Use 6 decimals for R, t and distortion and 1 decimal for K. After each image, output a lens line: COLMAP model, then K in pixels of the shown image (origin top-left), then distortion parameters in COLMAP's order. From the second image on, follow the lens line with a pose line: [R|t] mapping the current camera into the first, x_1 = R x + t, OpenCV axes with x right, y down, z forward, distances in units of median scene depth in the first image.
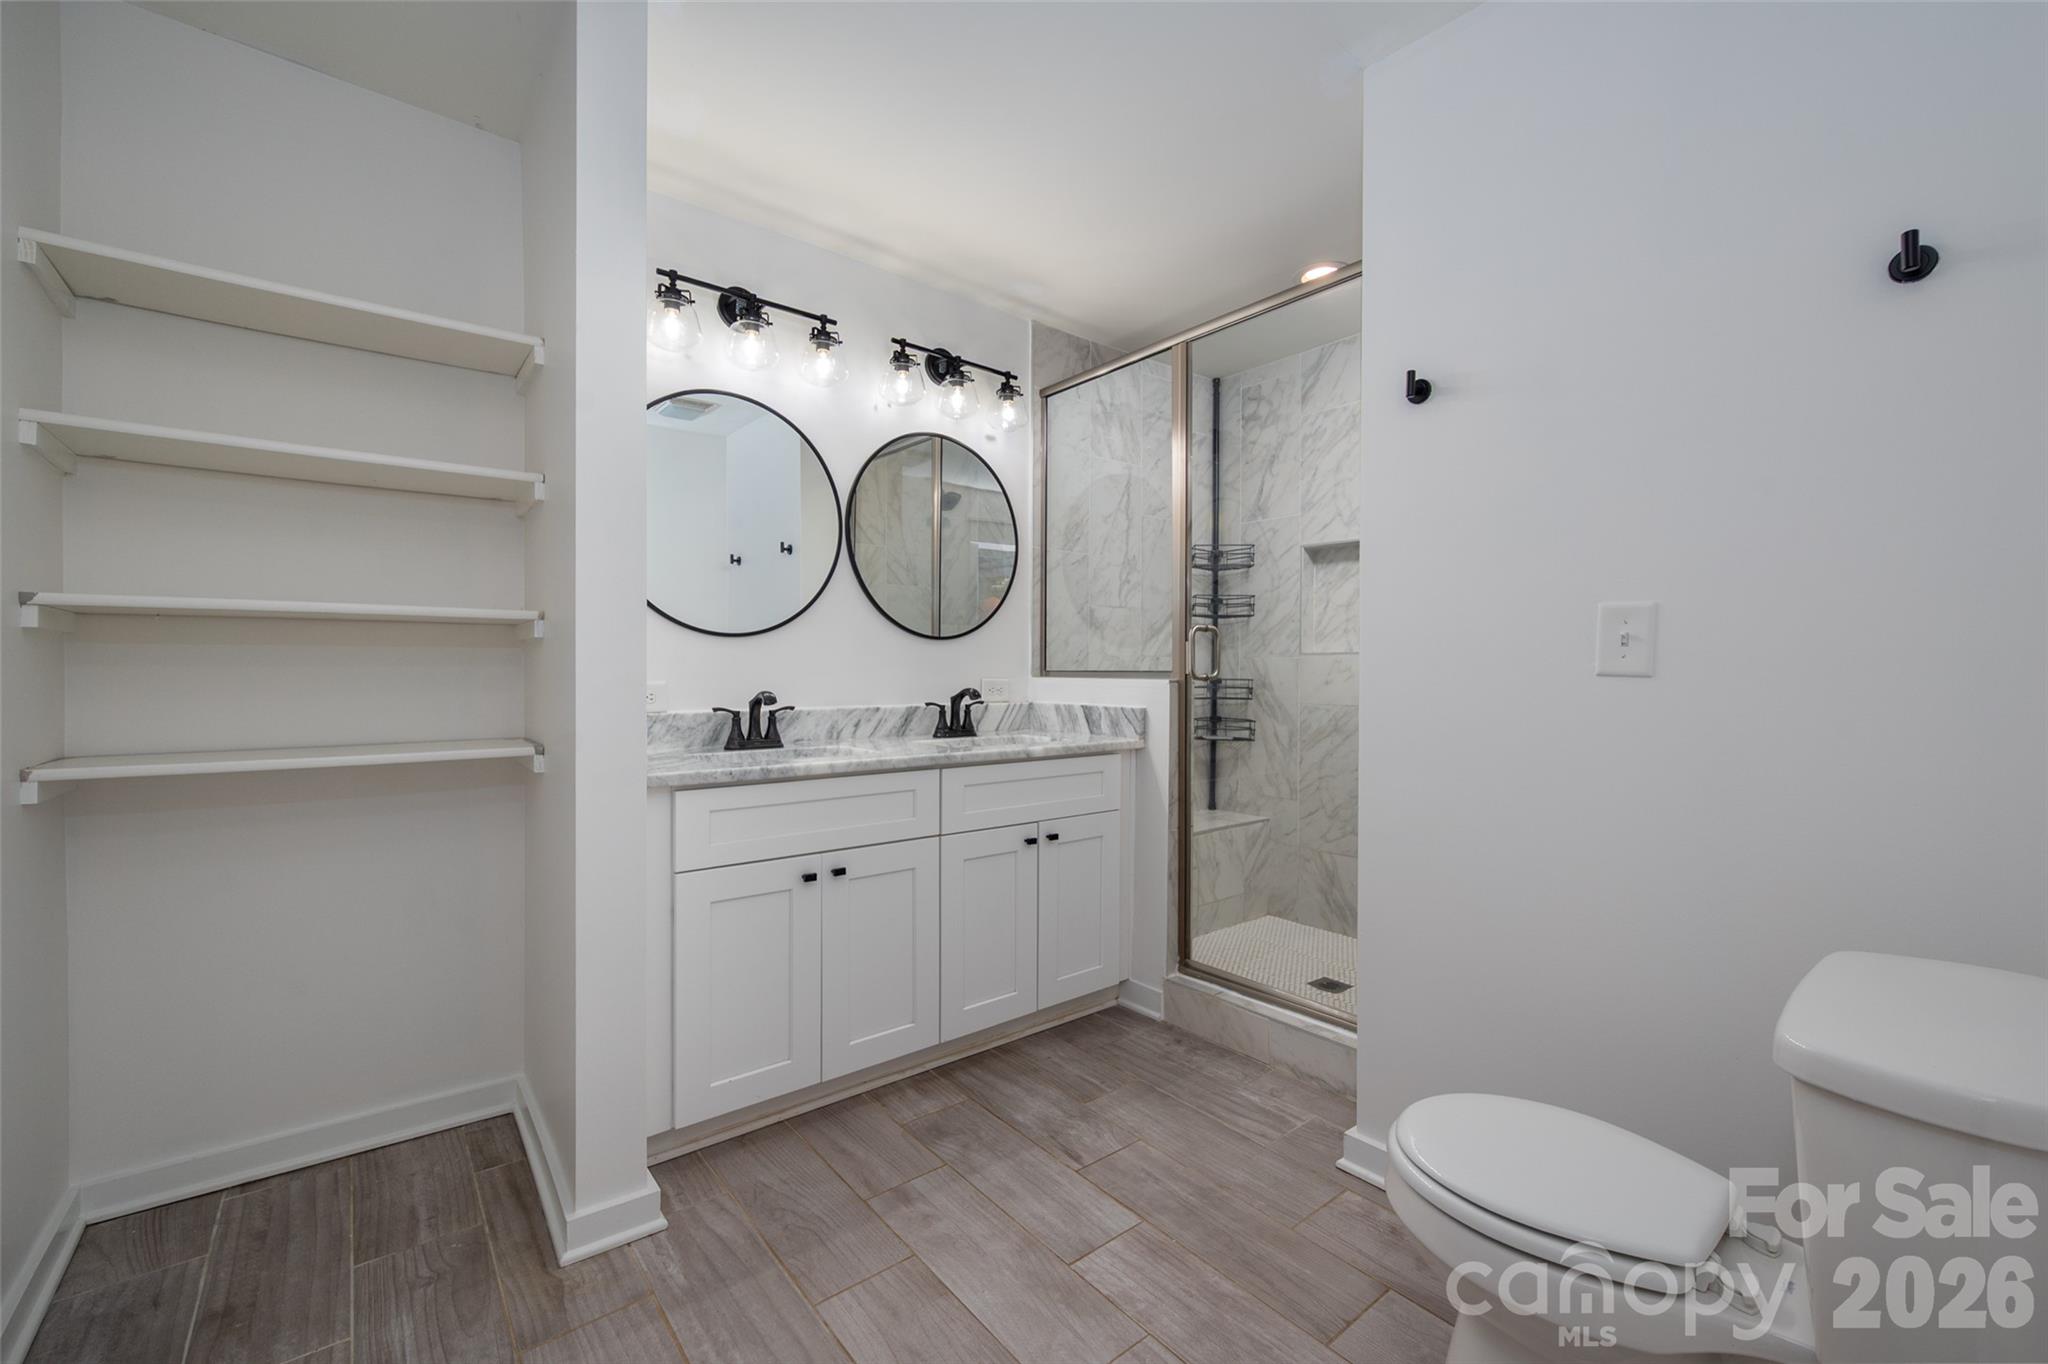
lens RADIAL K [[872.6, 0, 1021.5], [0, 872.6, 704.2], [0, 0, 1]] dist [-0.000069, -0.000036]
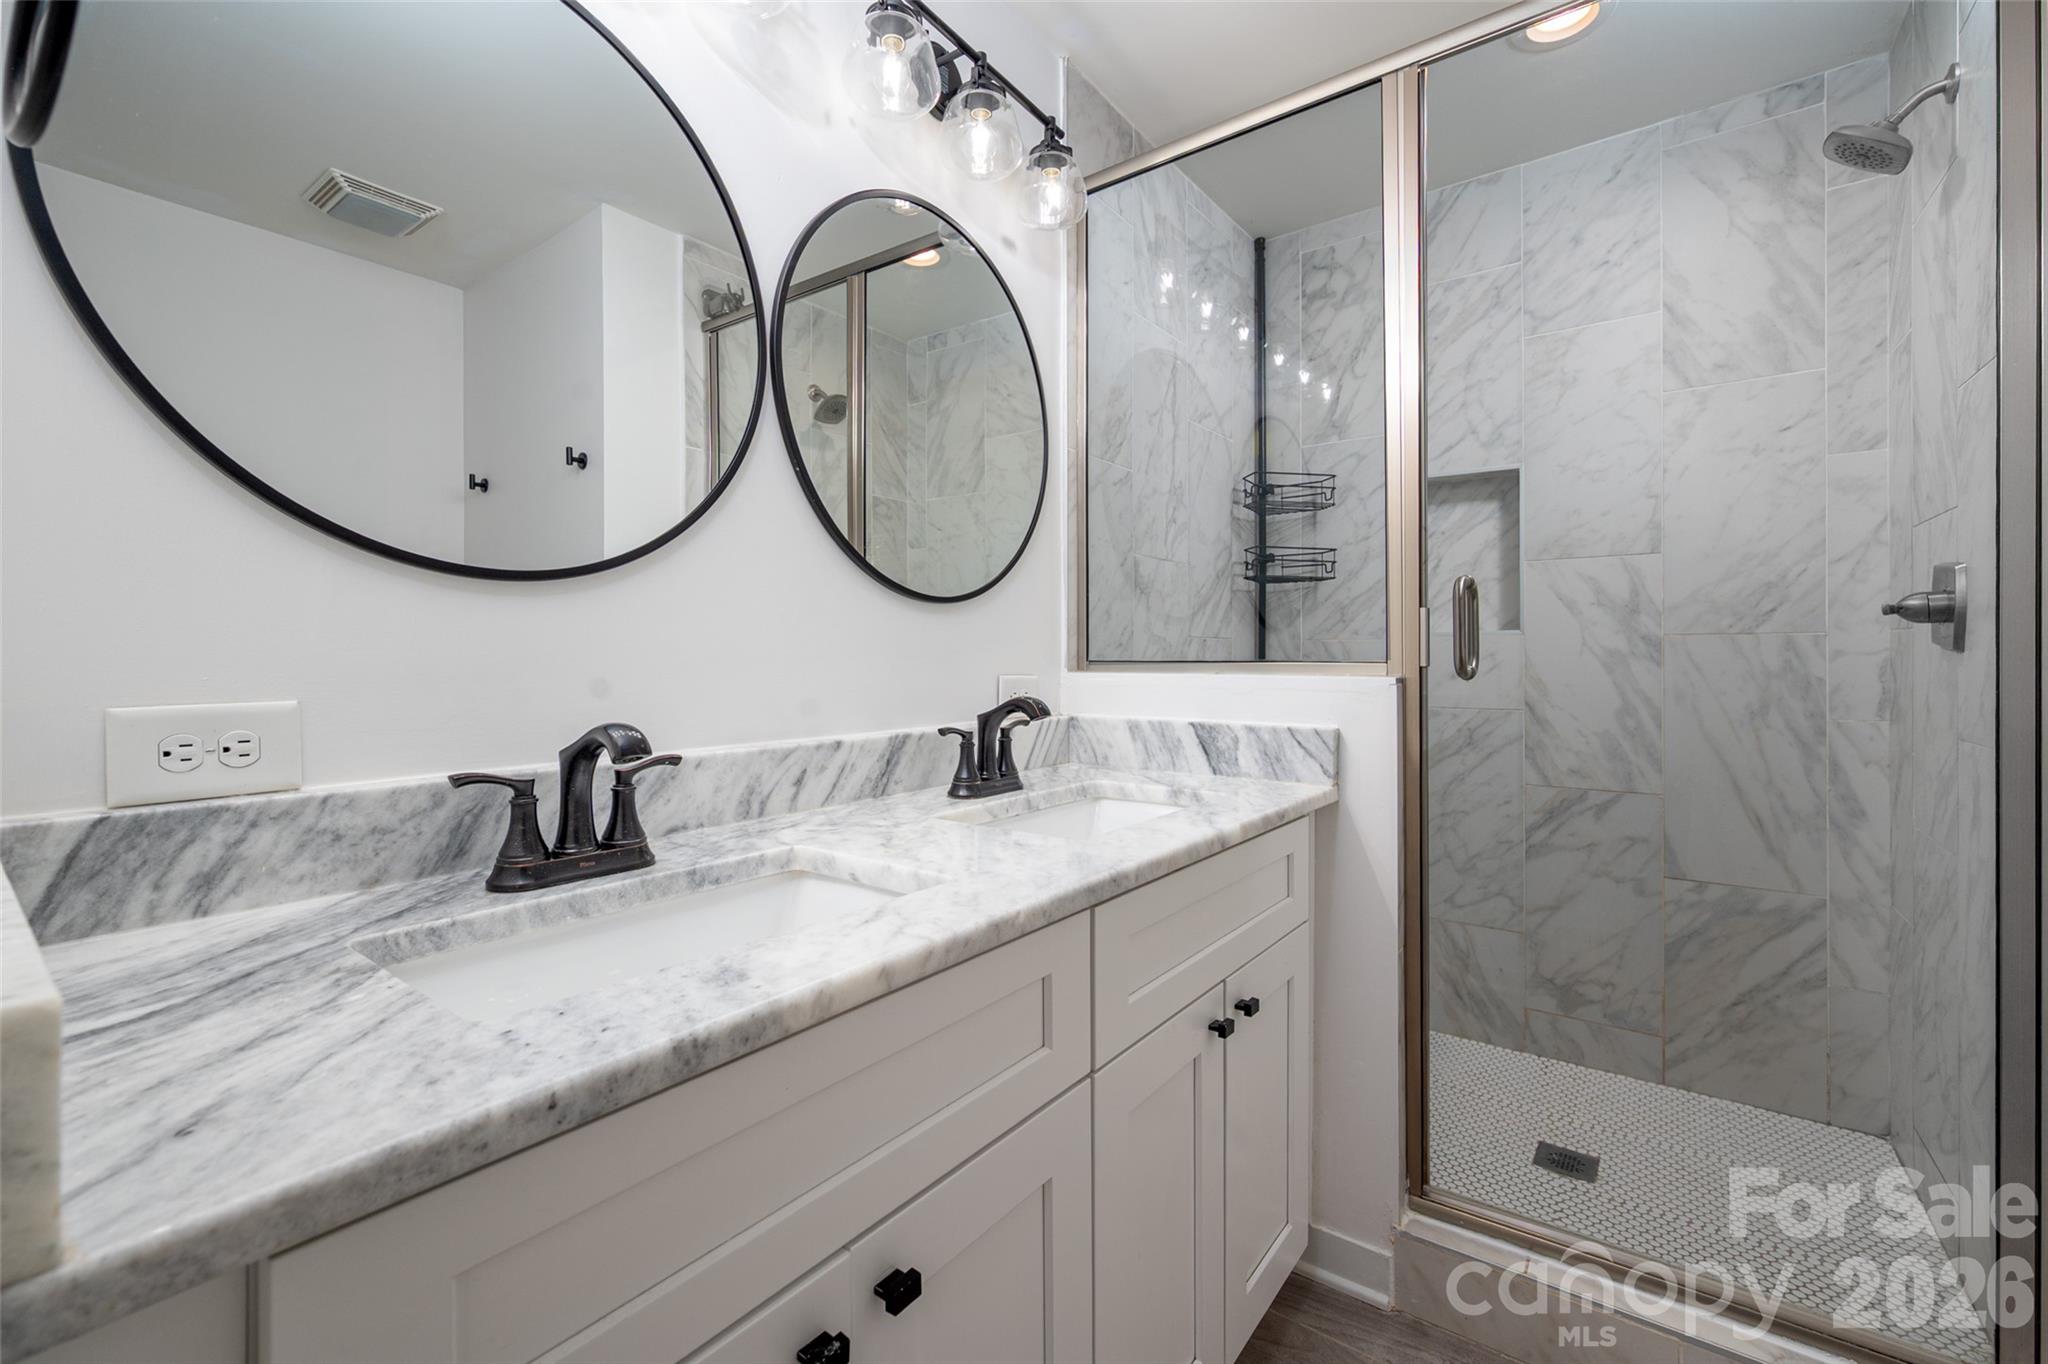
lens RADIAL K [[875.0, 0, 1023.3], [0, 875.0, 676.3], [0, 0, 1]] dist [-0.002222, -0.000157]
pose [[0.967842, -0.009572, 0.251376, -0.171233], [0.013574, 0.999807, -0.014191, -0.021356], [-0.251192, 0.017147, 0.967785, 0.470462]]
